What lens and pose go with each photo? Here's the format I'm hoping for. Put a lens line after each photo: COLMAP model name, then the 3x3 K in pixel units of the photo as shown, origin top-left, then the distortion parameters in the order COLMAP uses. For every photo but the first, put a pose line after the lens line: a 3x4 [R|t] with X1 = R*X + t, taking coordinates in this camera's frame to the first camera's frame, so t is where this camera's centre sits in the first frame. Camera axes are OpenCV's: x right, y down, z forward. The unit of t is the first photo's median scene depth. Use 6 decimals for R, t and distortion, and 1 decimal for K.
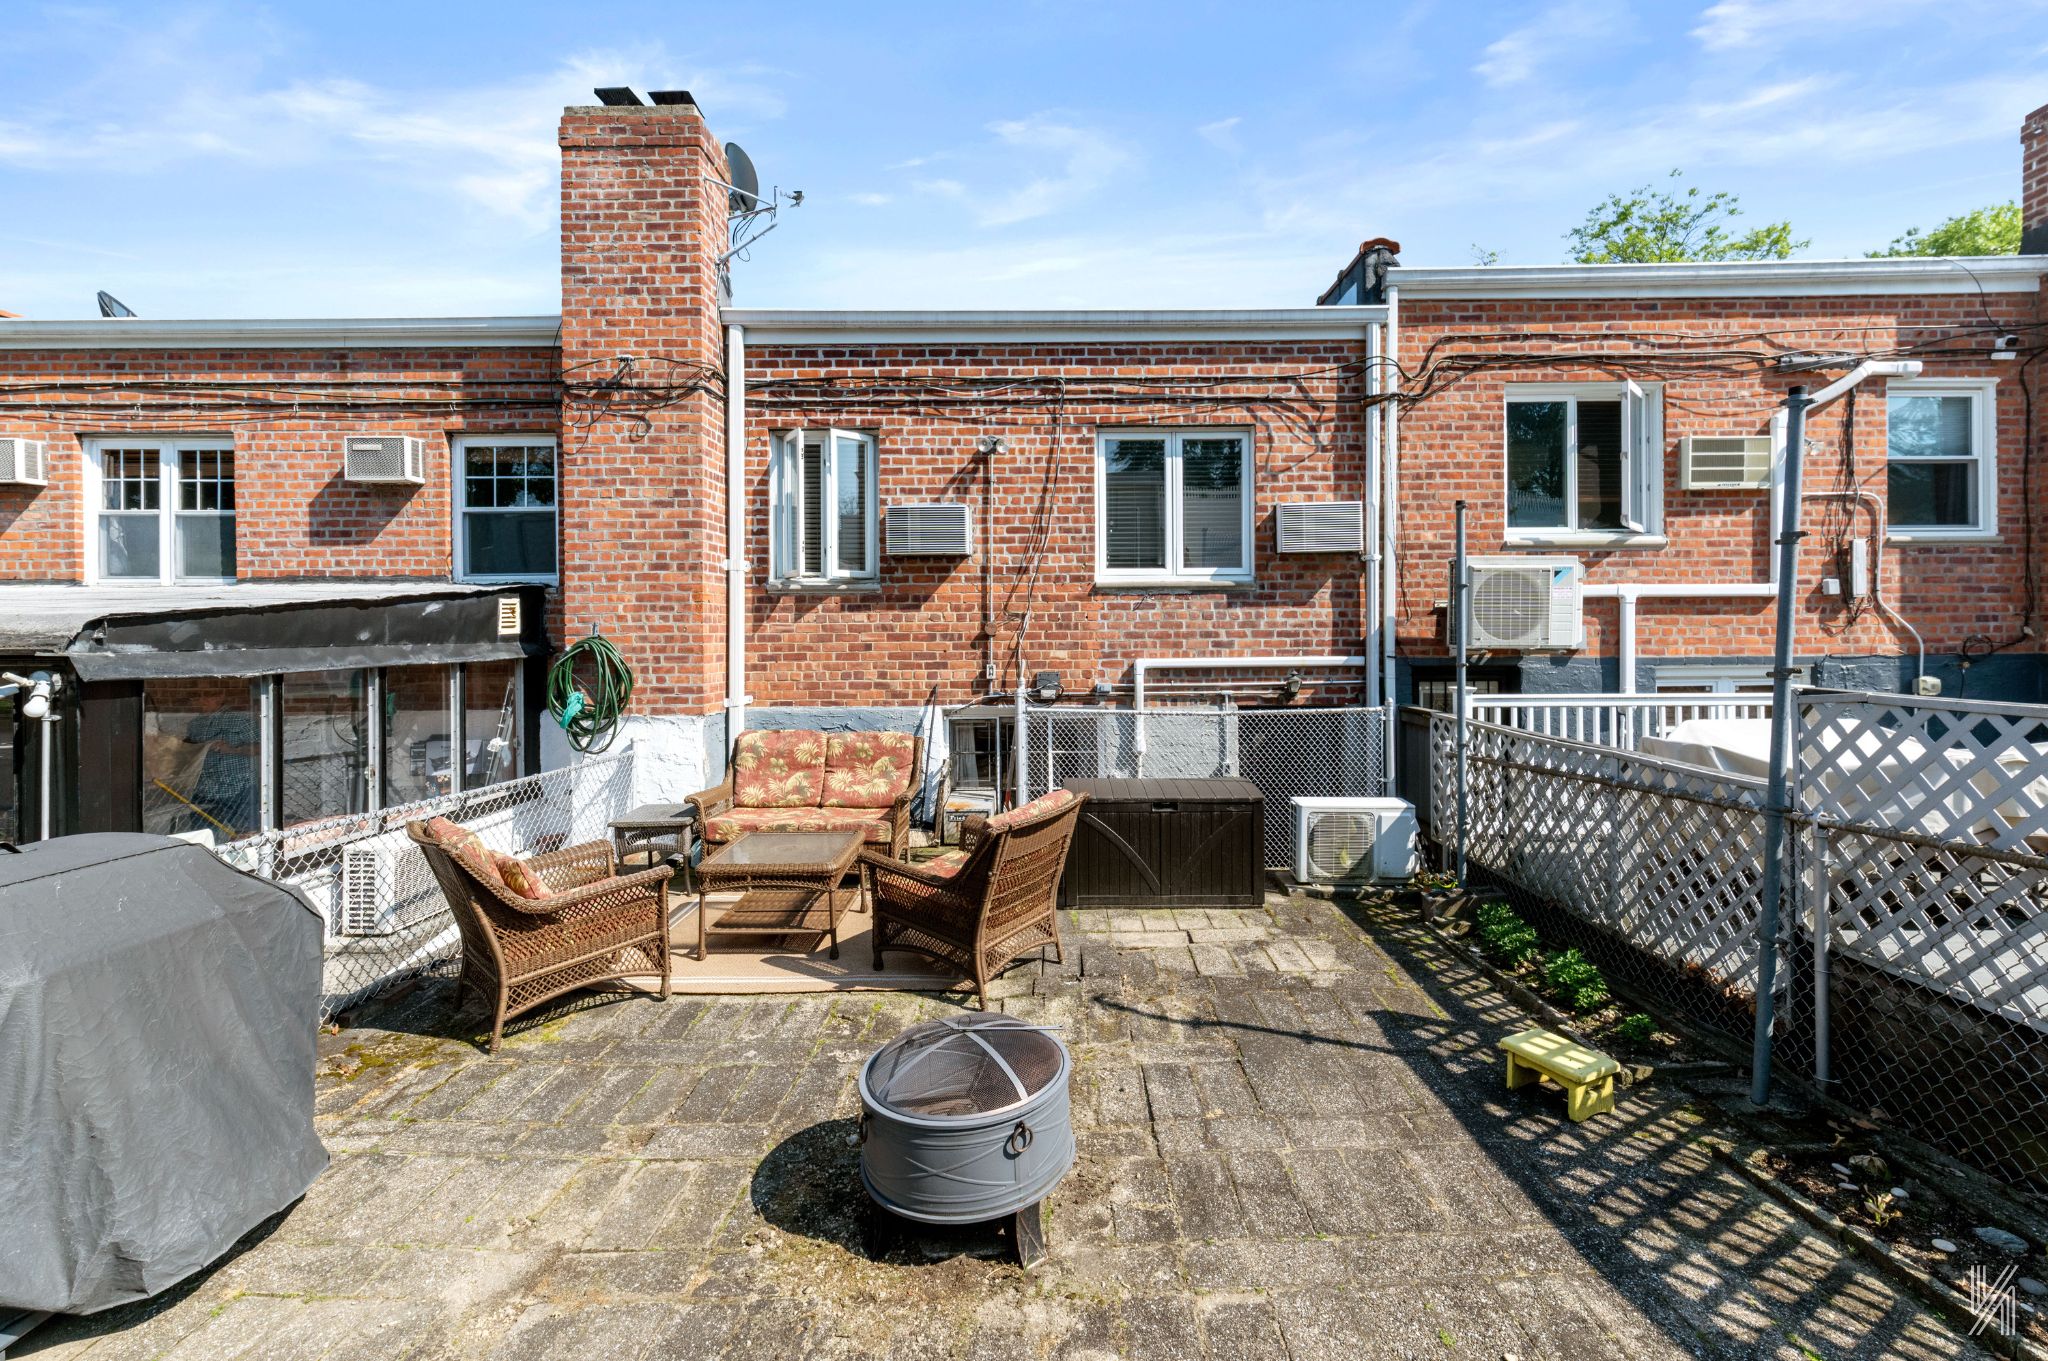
lens RADIAL K [[928.4, 0, 1050.2], [0, 928.4, 613.7], [0, 0, 1]] dist [-0.001181, -0.000586]
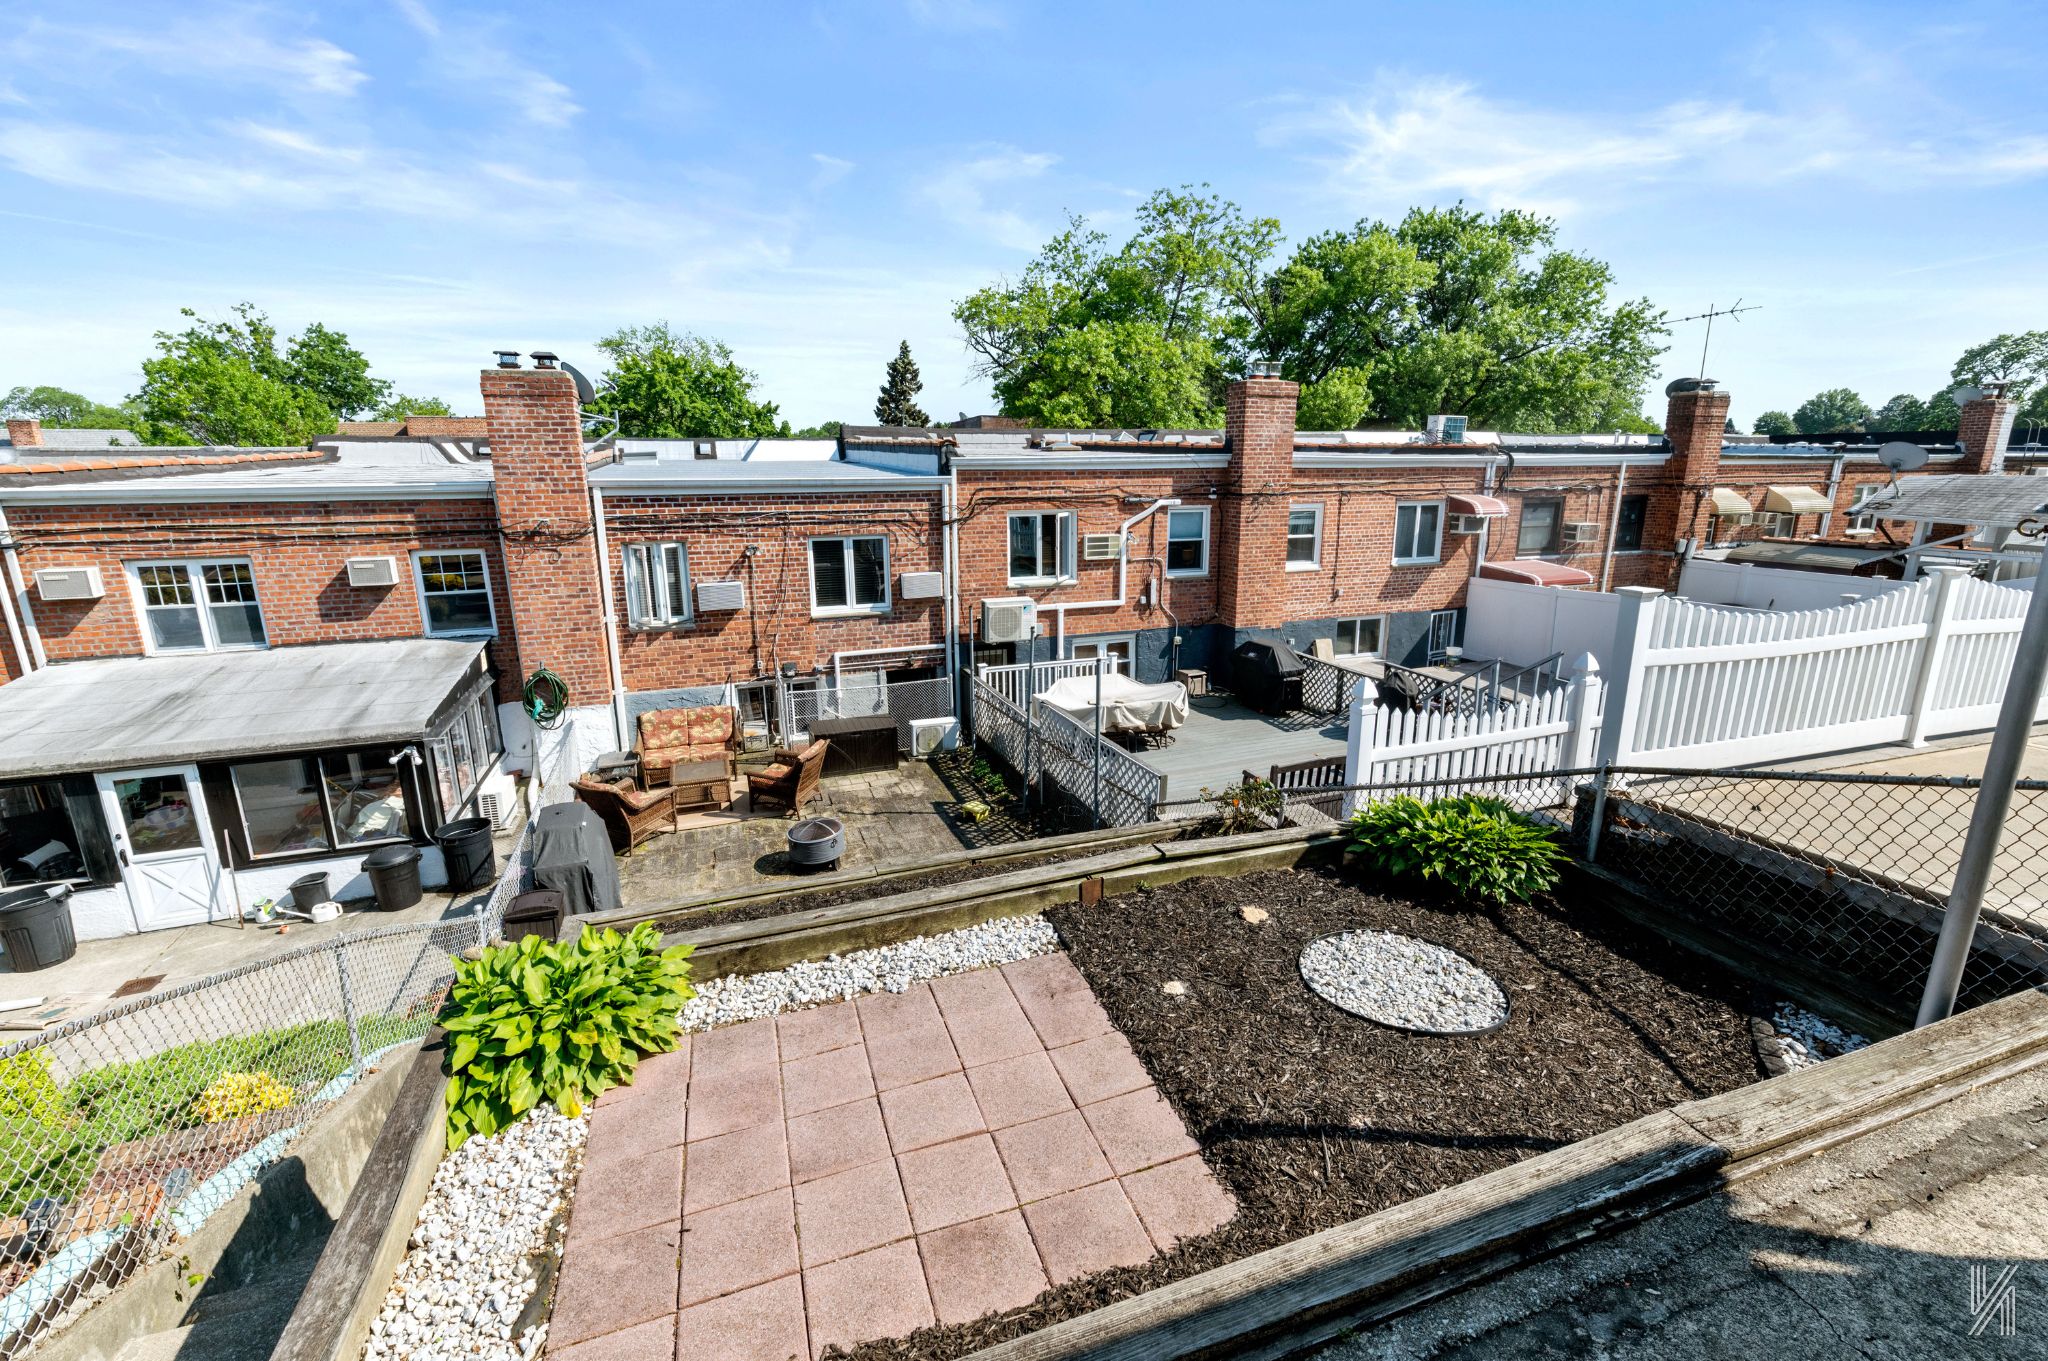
lens RADIAL K [[892.7, 0, 1038.3], [0, 892.7, 667.9], [0, 0, 1]] dist [0.001152, -0.000353]
pose [[0.935698, -0.081927, 0.343158, -0.162157], [-0.001717, 0.971595, 0.236643, -0.380224], [-0.352798, -0.222015, 0.908979, -0.926350]]
